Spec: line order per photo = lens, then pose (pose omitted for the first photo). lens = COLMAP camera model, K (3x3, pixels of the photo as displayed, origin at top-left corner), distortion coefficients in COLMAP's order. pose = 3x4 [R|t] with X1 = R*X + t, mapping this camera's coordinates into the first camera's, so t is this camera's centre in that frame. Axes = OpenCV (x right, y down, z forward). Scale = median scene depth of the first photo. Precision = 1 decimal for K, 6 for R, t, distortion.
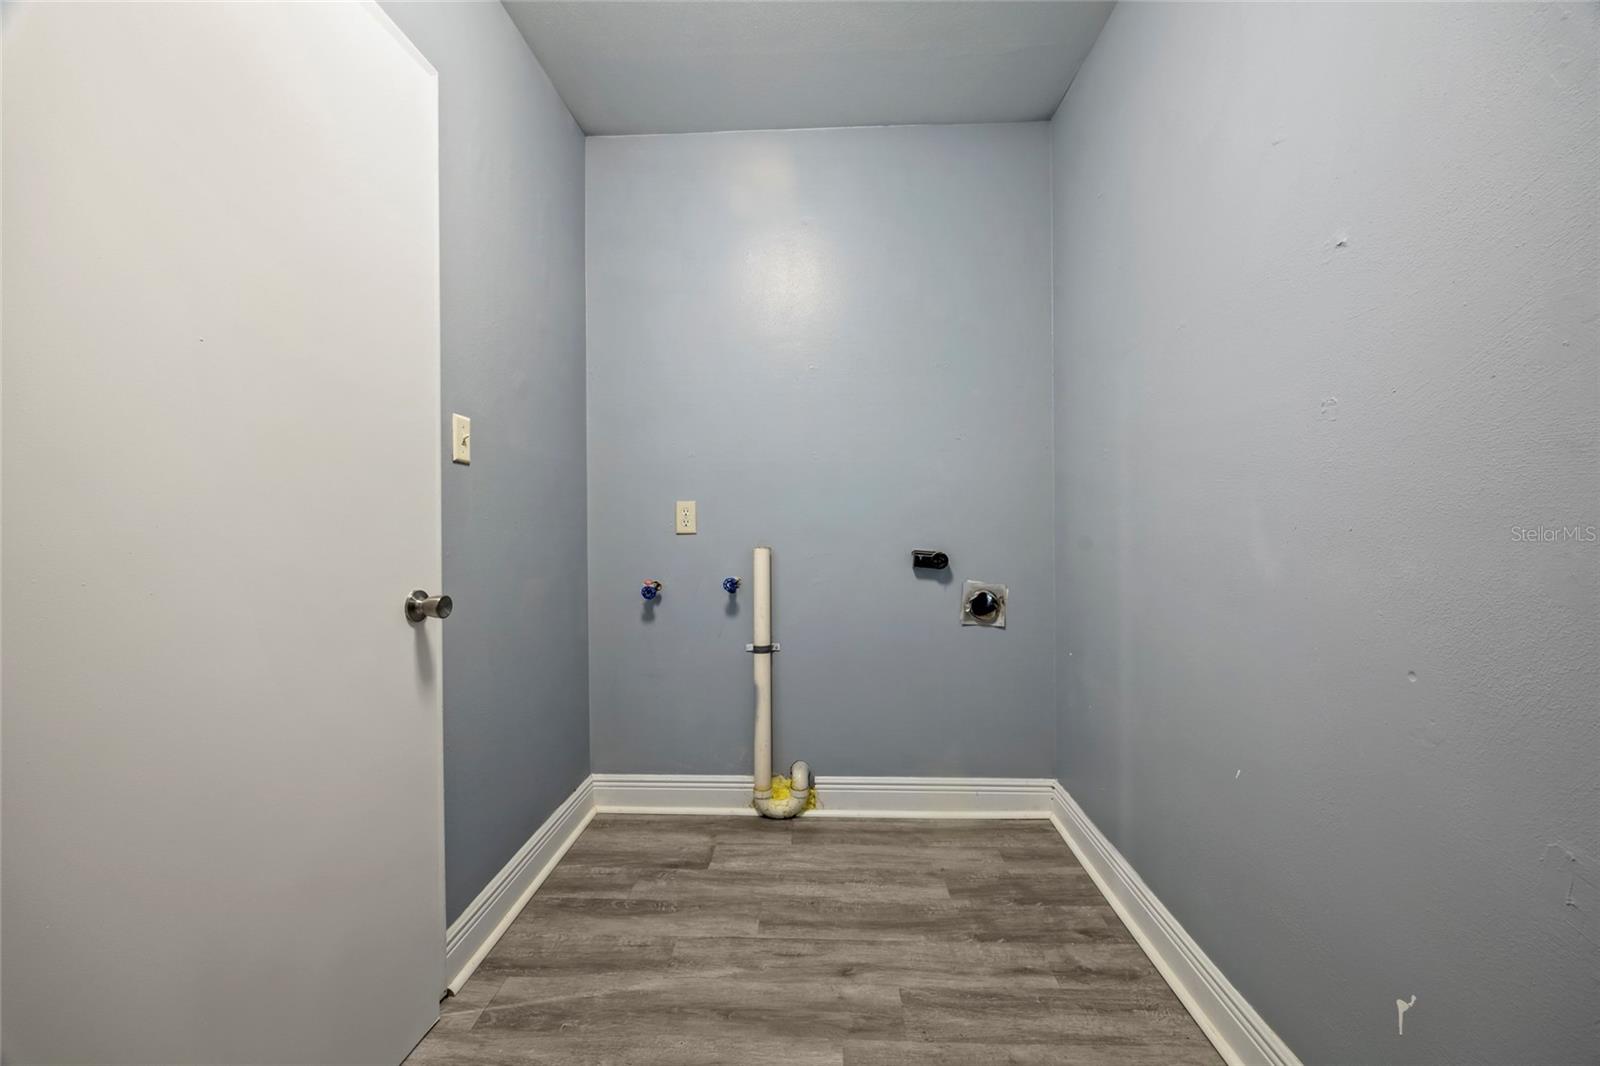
lens RADIAL K [[609.4, 0, 797.8], [0, 609.4, 524.1], [0, 0, 1]] dist [-0.001390, -0.000204]
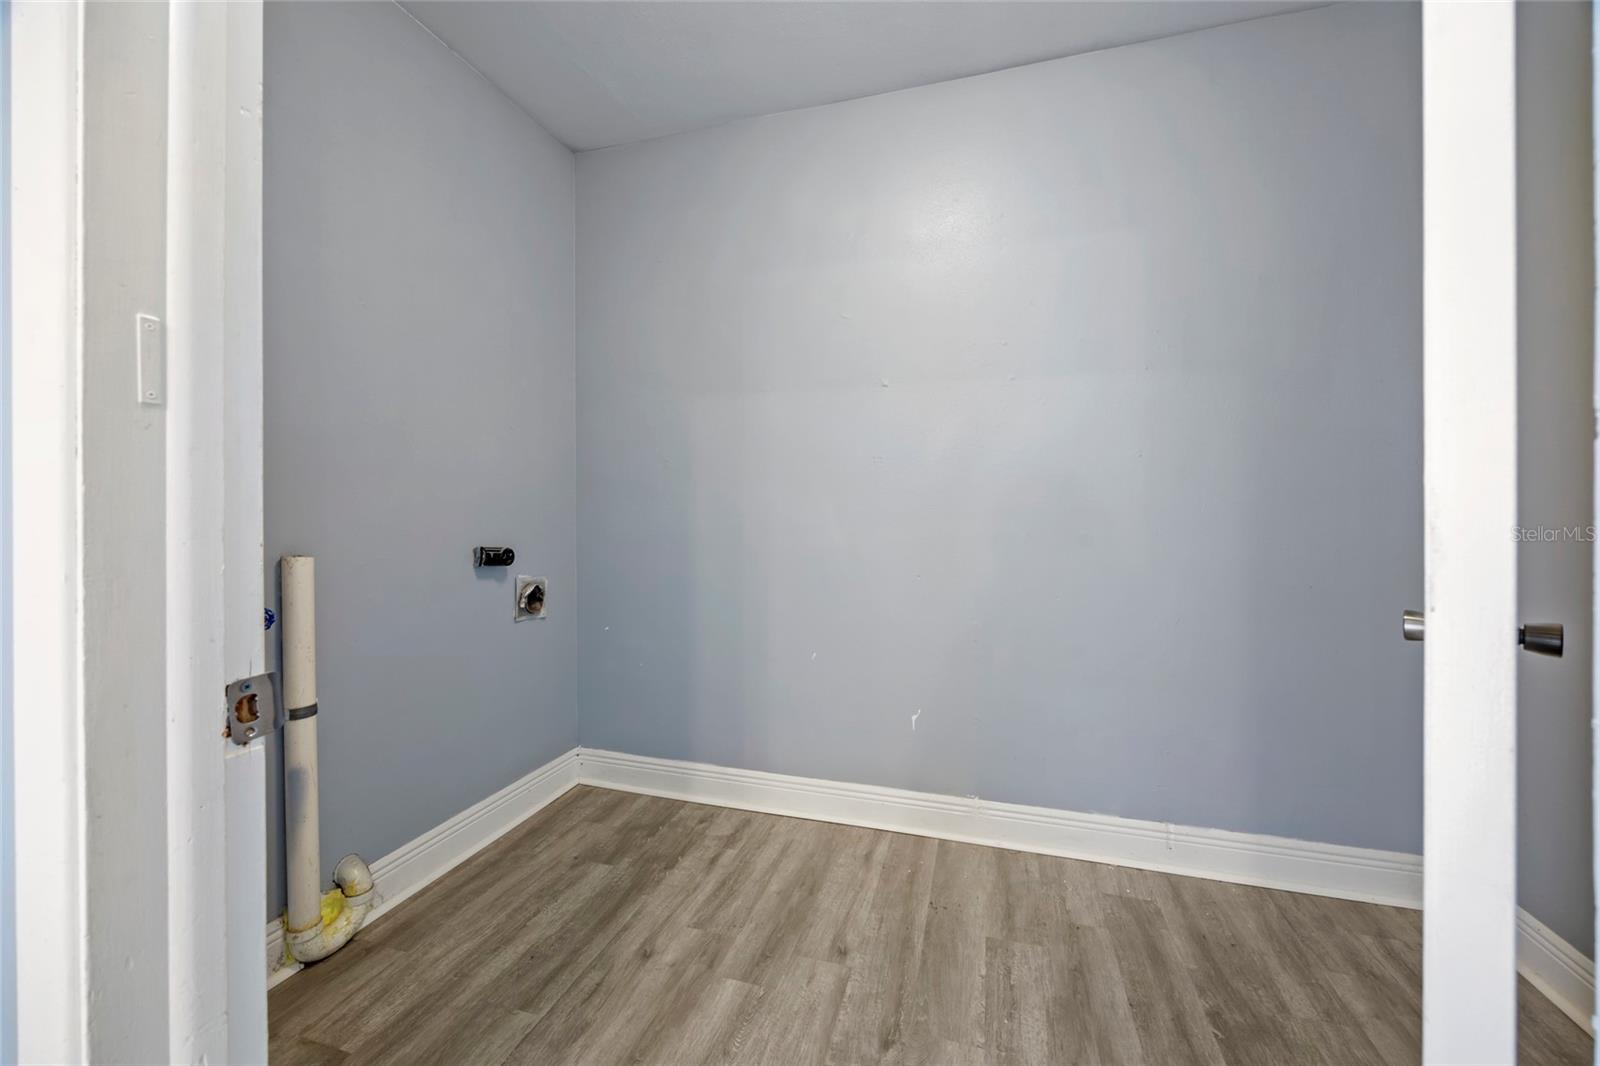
lens RADIAL K [[617.9, 0, 806.0], [0, 617.9, 514.3], [0, 0, 1]] dist [0.000044, 0.000449]
pose [[0.244103, 0.003011, 0.969745, -0.731408], [0.005257, 0.999976, -0.004428, 0.001440], [-0.969735, 0.006179, 0.244082, 0.407120]]
